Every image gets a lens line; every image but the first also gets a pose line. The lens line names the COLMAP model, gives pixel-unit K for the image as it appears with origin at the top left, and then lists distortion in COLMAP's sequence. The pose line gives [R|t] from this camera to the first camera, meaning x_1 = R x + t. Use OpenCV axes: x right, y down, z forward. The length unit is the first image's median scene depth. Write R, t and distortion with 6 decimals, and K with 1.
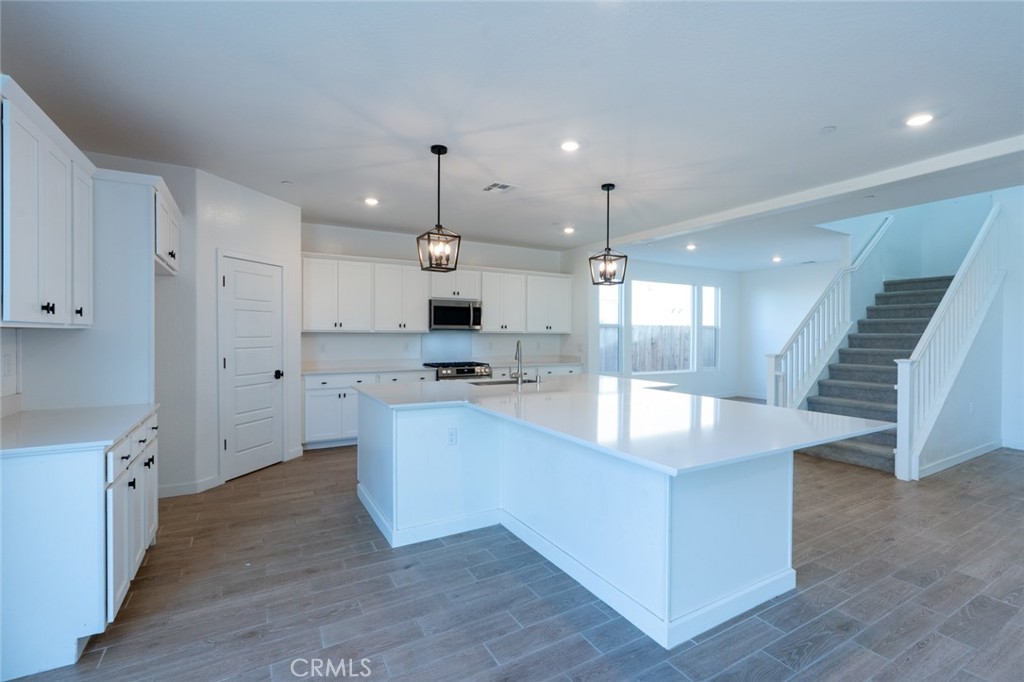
lens RADIAL K [[461.2, 0, 515.5], [0, 461.2, 338.3], [0, 0, 1]] dist [-0.002420, -0.000031]
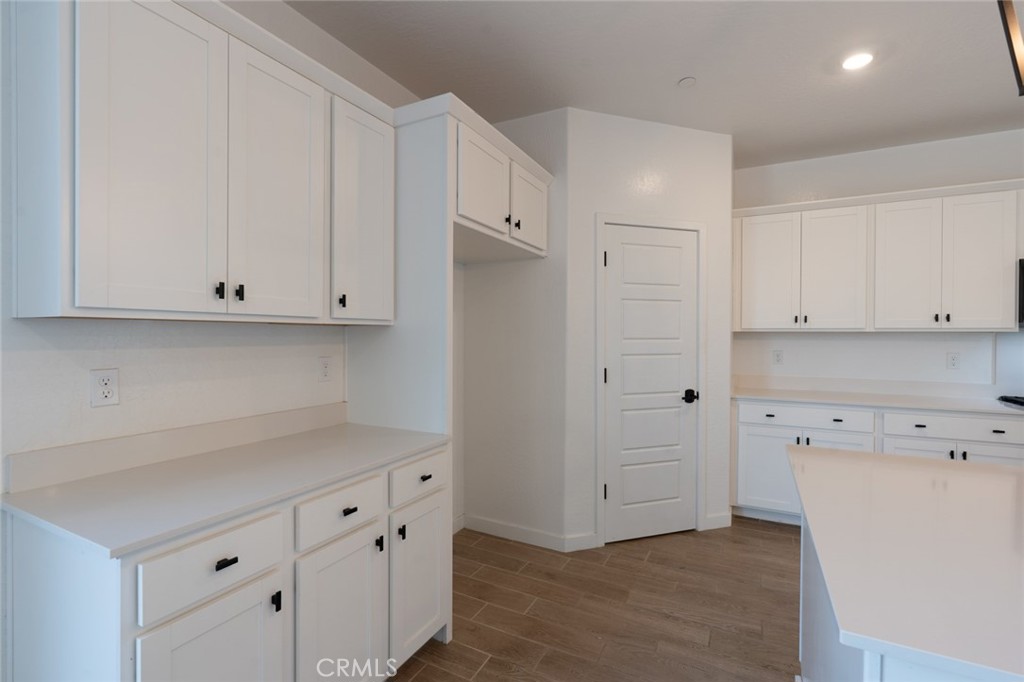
lens RADIAL K [[461.2, 0, 515.5], [0, 461.2, 338.3], [0, 0, 1]] dist [-0.002420, -0.000031]
pose [[0.543713, 0.002300, -0.839268, -0.088935], [-0.008687, 0.999958, -0.002887, 0.000504], [0.839226, 0.008861, 0.543711, 0.389406]]
